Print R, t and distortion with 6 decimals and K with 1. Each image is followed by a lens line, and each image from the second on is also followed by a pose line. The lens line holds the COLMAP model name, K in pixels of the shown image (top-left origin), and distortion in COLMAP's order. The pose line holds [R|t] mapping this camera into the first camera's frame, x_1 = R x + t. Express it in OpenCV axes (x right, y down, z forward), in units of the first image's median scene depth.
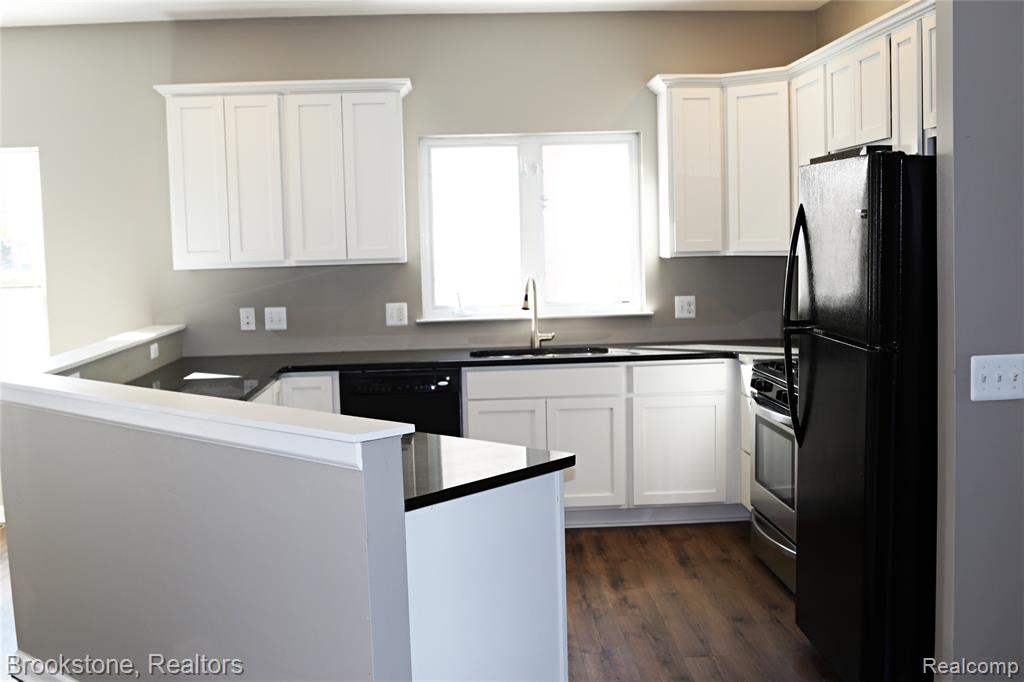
lens RADIAL K [[1127.4, 0, 512.0], [0, 1127.4, 341.0], [0, 0, 1]] dist [-0.321434, 0.568387]
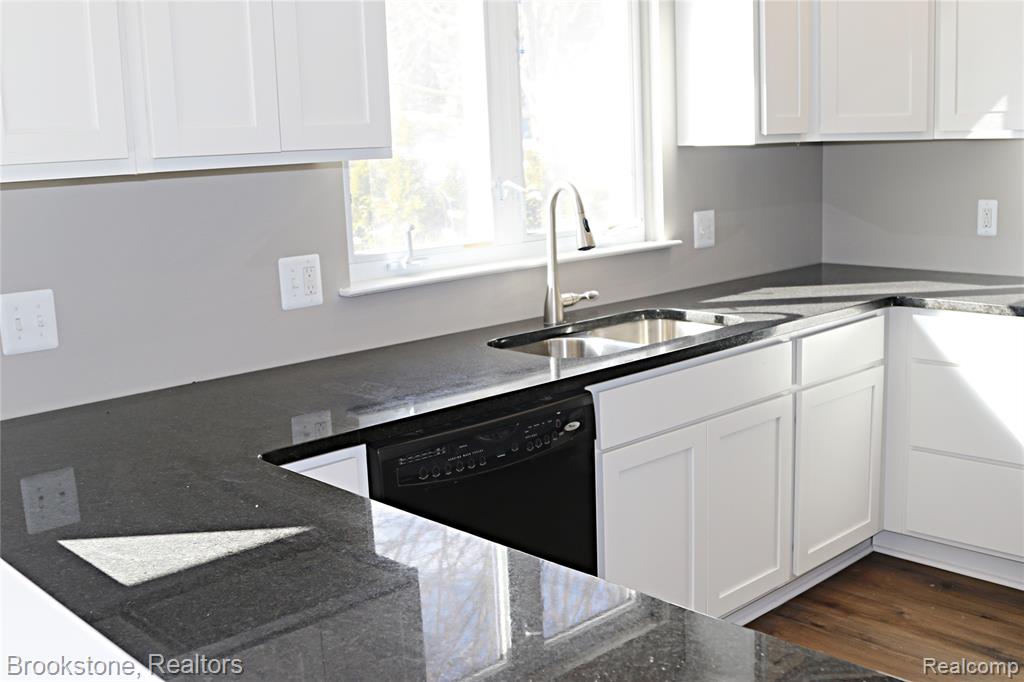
lens RADIAL K [[1127.4, 0, 512.0], [0, 1127.4, 341.0], [0, 0, 1]] dist [-0.321434, 0.568387]
pose [[0.755543, -0.119363, 0.644133, -0.326233], [0.081517, 0.992748, 0.088348, -0.032670], [-0.650007, -0.014243, 0.759794, 0.623748]]
